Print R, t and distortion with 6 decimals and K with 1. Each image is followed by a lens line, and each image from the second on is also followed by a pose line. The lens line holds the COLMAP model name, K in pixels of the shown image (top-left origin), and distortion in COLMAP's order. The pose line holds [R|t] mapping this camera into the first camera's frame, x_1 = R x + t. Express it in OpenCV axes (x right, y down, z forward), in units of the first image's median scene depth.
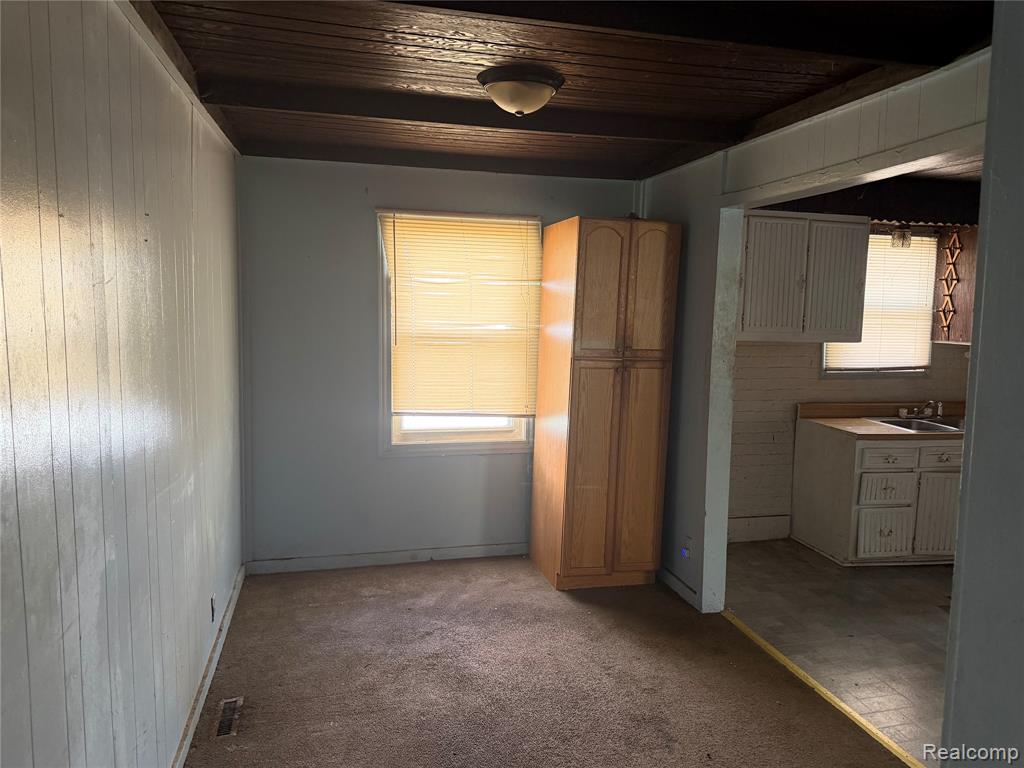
lens RADIAL K [[719.3, 0, 508.8], [0, 719.3, 385.2], [0, 0, 1]] dist [-0.009550, 0.000020]
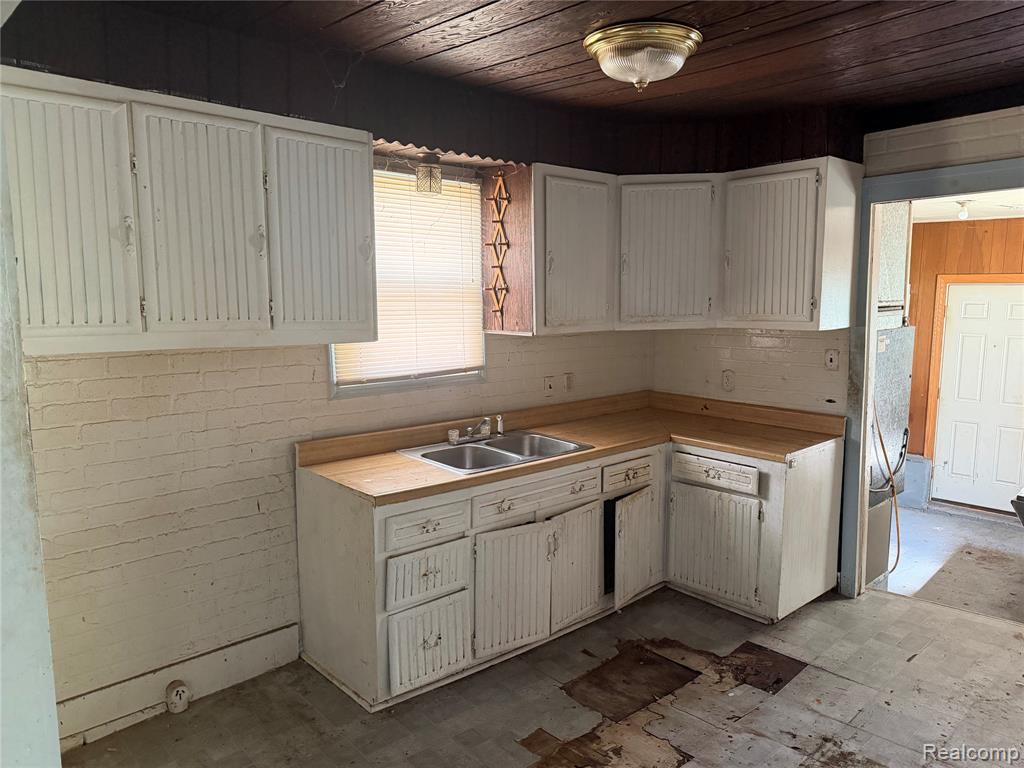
lens RADIAL K [[719.3, 0, 512.2], [0, 719.3, 383.0], [0, 0, 1]] dist [-0.009550, 0.000020]
pose [[0.859884, -0.075379, 0.504894, 0.263087], [0.065627, 0.997154, 0.037103, -0.036820], [-0.506254, 0.001230, 0.862383, 0.387756]]
